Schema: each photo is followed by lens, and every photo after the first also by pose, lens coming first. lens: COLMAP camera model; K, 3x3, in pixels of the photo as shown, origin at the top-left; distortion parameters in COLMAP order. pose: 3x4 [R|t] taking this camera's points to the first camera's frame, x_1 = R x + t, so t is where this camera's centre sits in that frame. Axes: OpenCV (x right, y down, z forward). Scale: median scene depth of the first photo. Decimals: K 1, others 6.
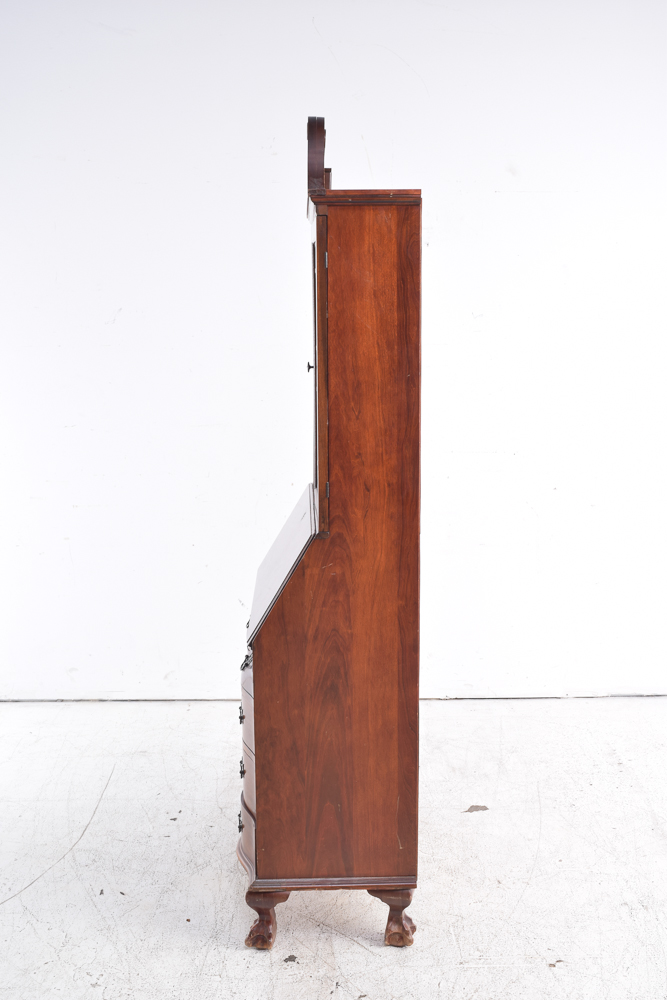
lens RADIAL K [[1156.2, 0, 319.8], [0, 1156.2, 501.3], [0, 0, 1]] dist [-0.059018, 0.008813]
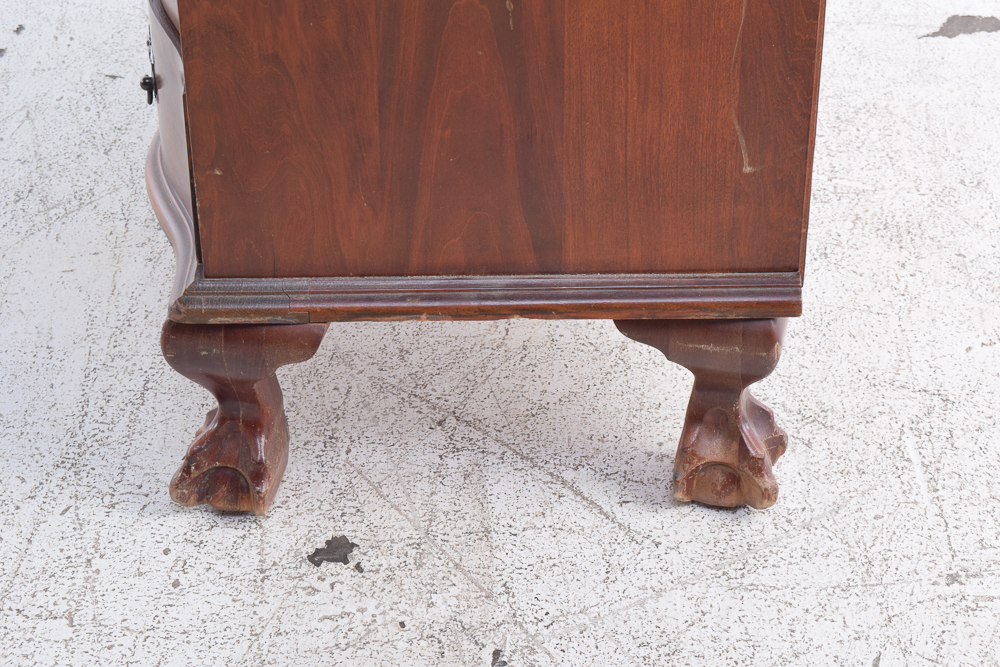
lens RADIAL K [[2251.7, 0, 500.0], [0, 2251.7, 333.5], [0, 0, 1]] dist [0.062560, 0.421338]
pose [[0.999953, 0.006817, -0.006915, 0.017572], [-0.003640, 0.923352, 0.383937, 0.134755], [0.009003, -0.383893, 0.923334, 0.494278]]
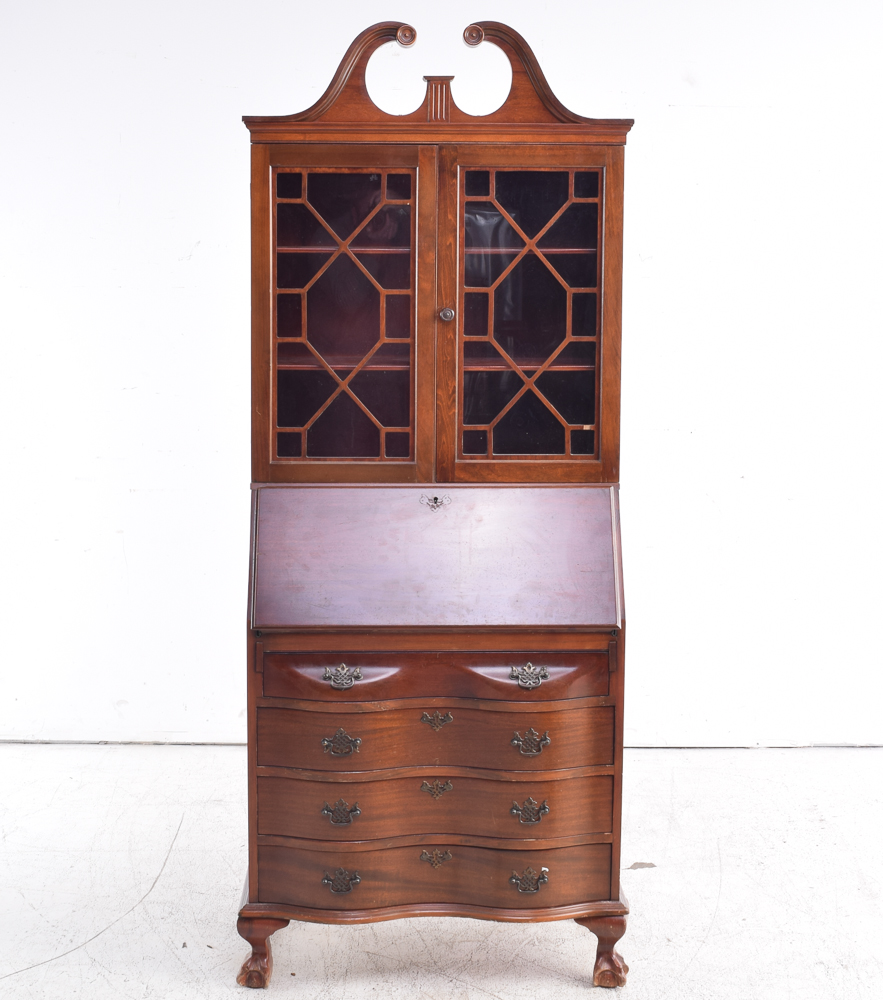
lens RADIAL K [[1725.0, 0, 418.6], [0, 1725.0, 409.2], [0, 0, 1]] dist [-0.072534, -0.002578]
pose [[0.999858, 0.015711, 0.006136, -0.038855], [-0.015213, 0.997136, -0.074082, 0.050192], [-0.007282, 0.073979, 0.997233, -0.265698]]
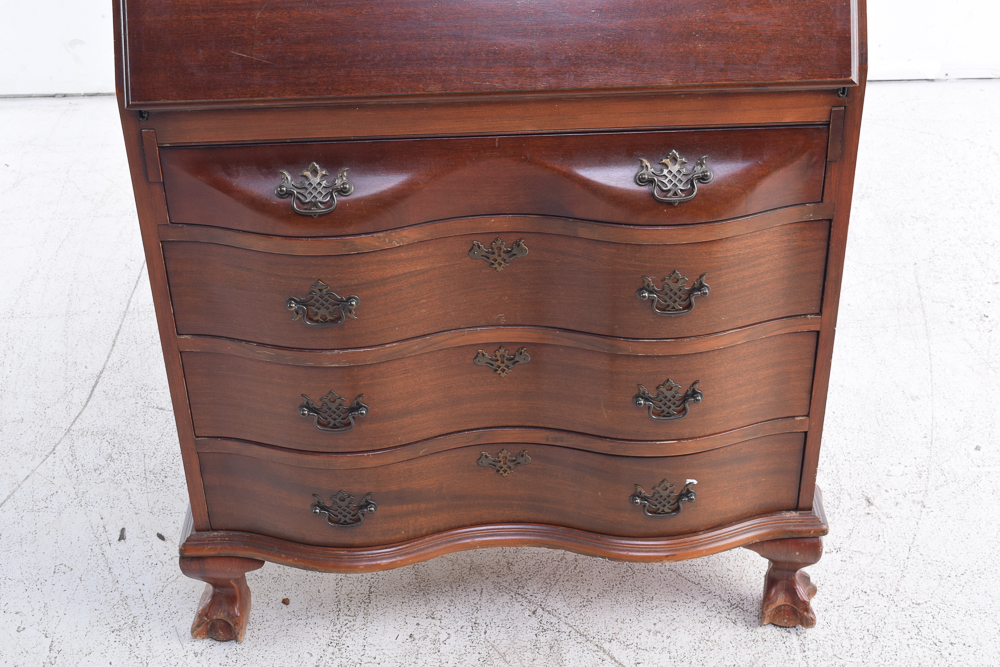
lens RADIAL K [[1484.4, 0, 500.0], [0, 1484.4, 333.5], [0, 0, 1]] dist [-0.005861, -0.058021]
pose [[0.999884, -0.015050, 0.002358, -0.016354], [0.012835, 0.915706, 0.401643, -0.019437], [-0.008204, -0.401566, 0.915793, 0.433632]]
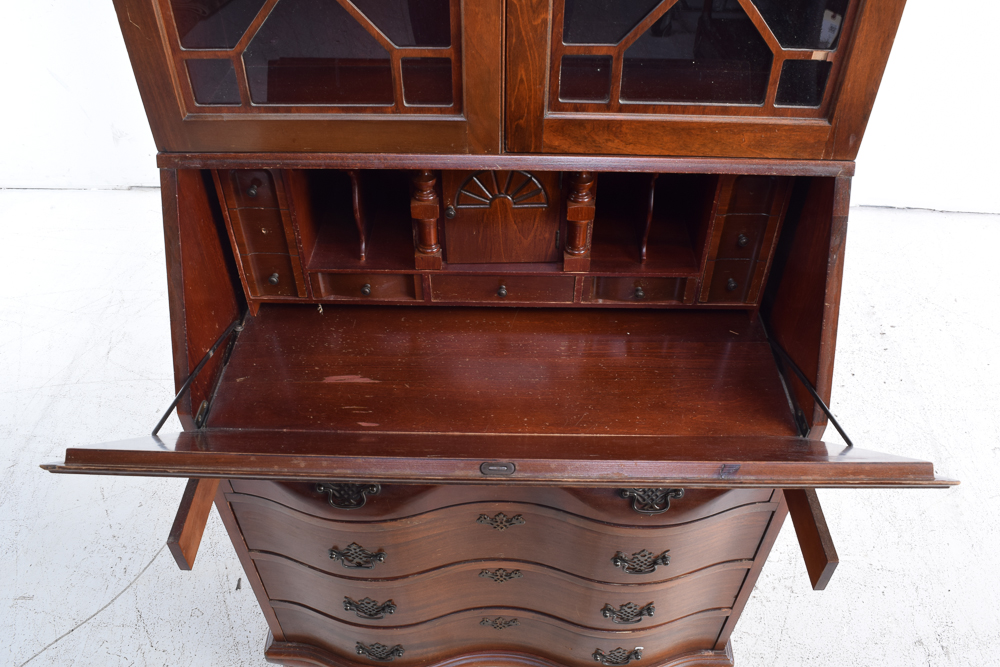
lens RADIAL K [[783.6, 0, 499.9], [0, 783.6, 326.5], [0, 0, 1]] dist [-0.095901, 0.014482]
pose [[0.999412, 0.031726, -0.012989, -0.013856], [-0.019979, 0.846910, 0.531360, -0.090300], [0.027859, -0.530789, 0.847046, 0.703209]]
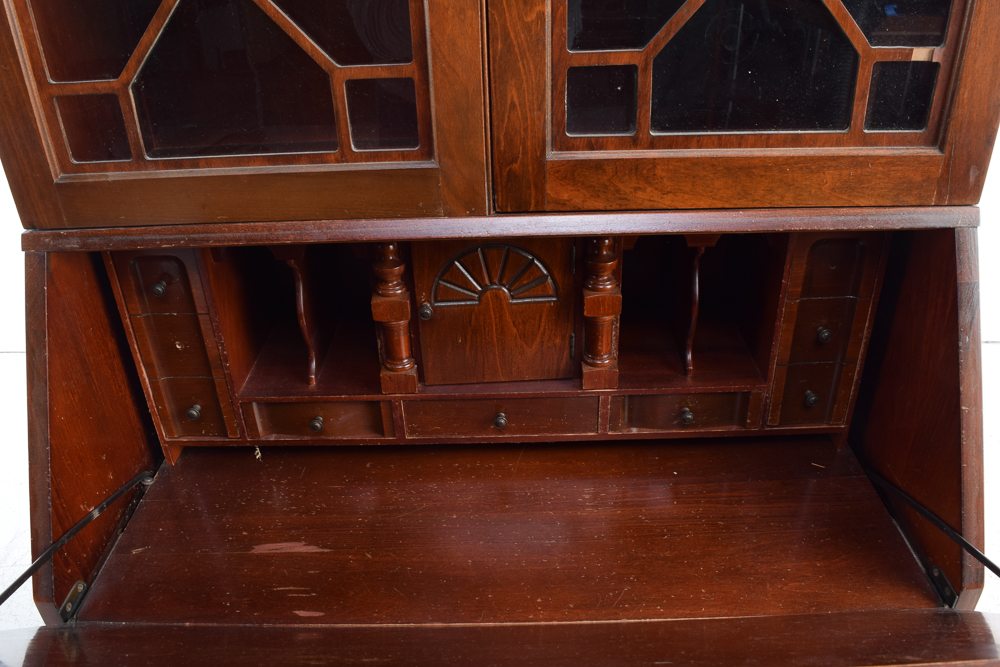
lens RADIAL K [[783.6, 0, 499.9], [0, 783.6, 326.5], [0, 0, 1]] dist [-0.095901, 0.014482]
pose [[0.999597, -0.006477, -0.027635, -0.010695], [0.015273, 0.943391, 0.331330, -0.030907], [0.023924, -0.331618, 0.943110, 0.777161]]
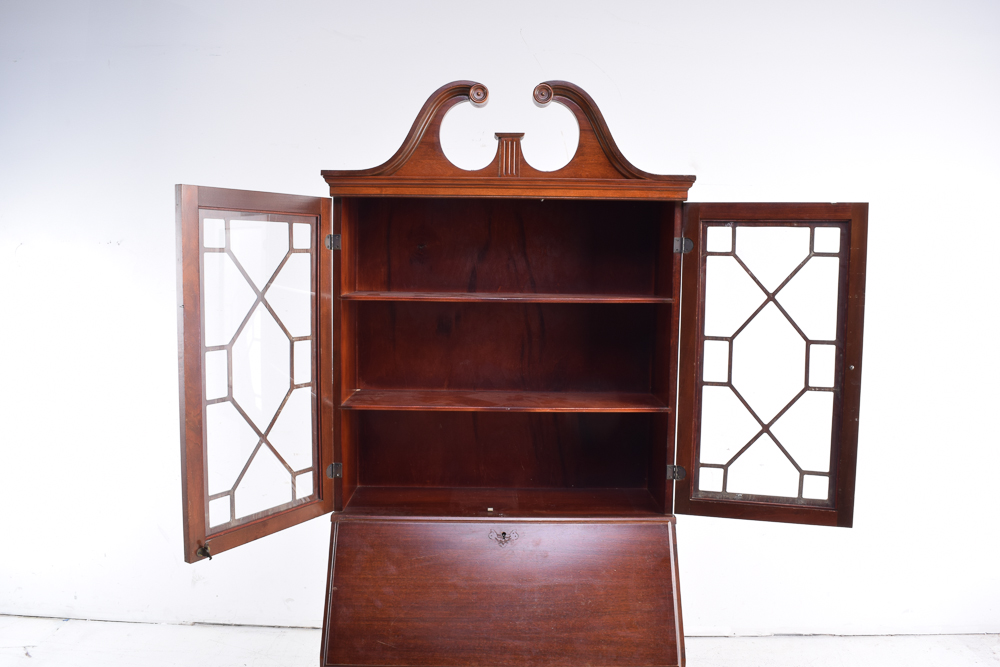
lens RADIAL K [[783.6, 0, 499.9], [0, 783.6, 326.5], [0, 0, 1]] dist [-0.095901, 0.014482]
pose [[0.999713, 0.023298, -0.005503, -0.021380], [-0.023722, 0.994999, -0.097028, -0.077196], [0.003215, 0.097131, 0.995266, 0.372779]]
